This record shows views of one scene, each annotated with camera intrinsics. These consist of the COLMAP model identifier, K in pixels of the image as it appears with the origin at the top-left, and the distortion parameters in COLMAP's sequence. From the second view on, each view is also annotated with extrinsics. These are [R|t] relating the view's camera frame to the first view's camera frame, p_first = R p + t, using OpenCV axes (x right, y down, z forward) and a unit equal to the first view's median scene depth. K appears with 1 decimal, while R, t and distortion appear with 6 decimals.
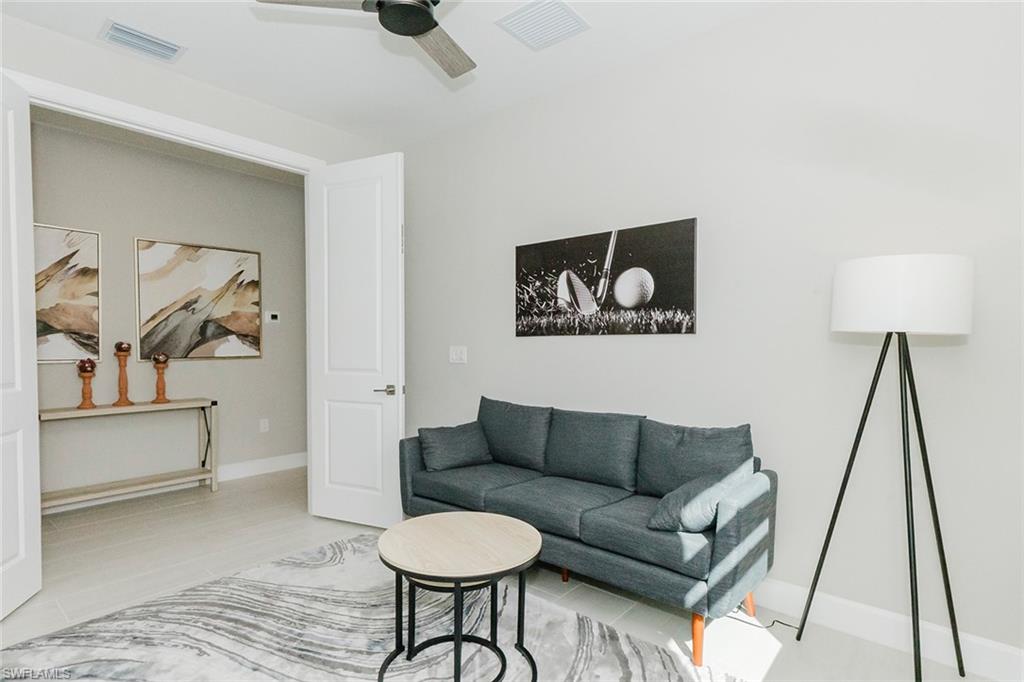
lens RADIAL K [[516.8, 0, 494.5], [0, 516.8, 350.1], [0, 0, 1]] dist [-0.000572, -0.000381]
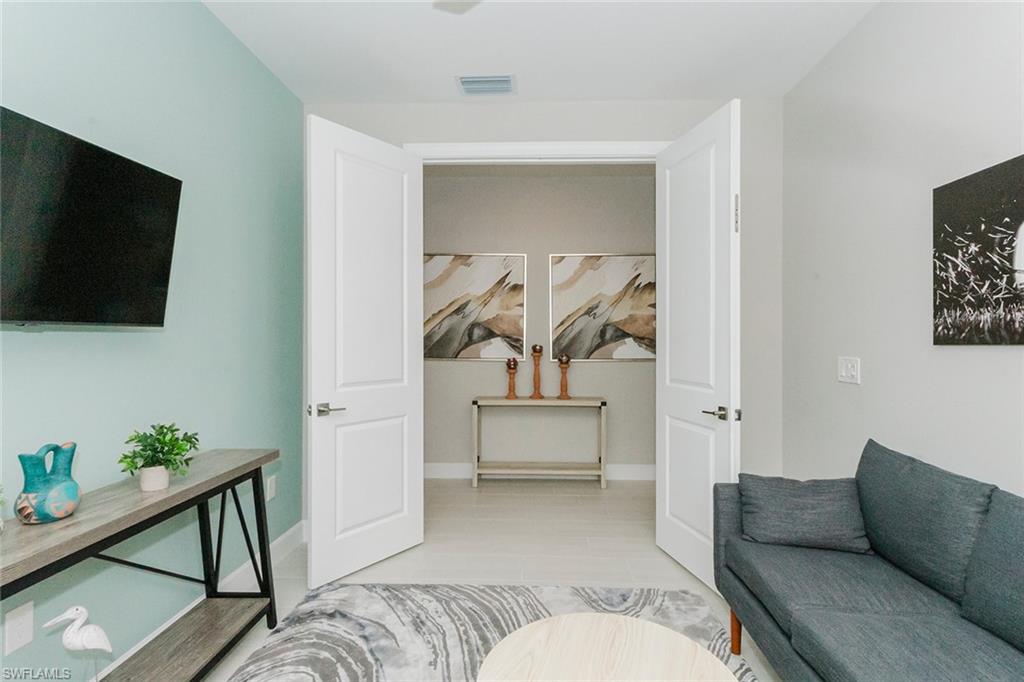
lens RADIAL K [[507.4, 0, 516.2], [0, 507.4, 333.3], [0, 0, 1]] dist [0.006346, 0.000269]
pose [[0.643691, -0.007144, -0.765252, 0.176265], [-0.014012, 0.999679, -0.021118, -0.020510], [0.765157, 0.024316, 0.643384, 0.278675]]
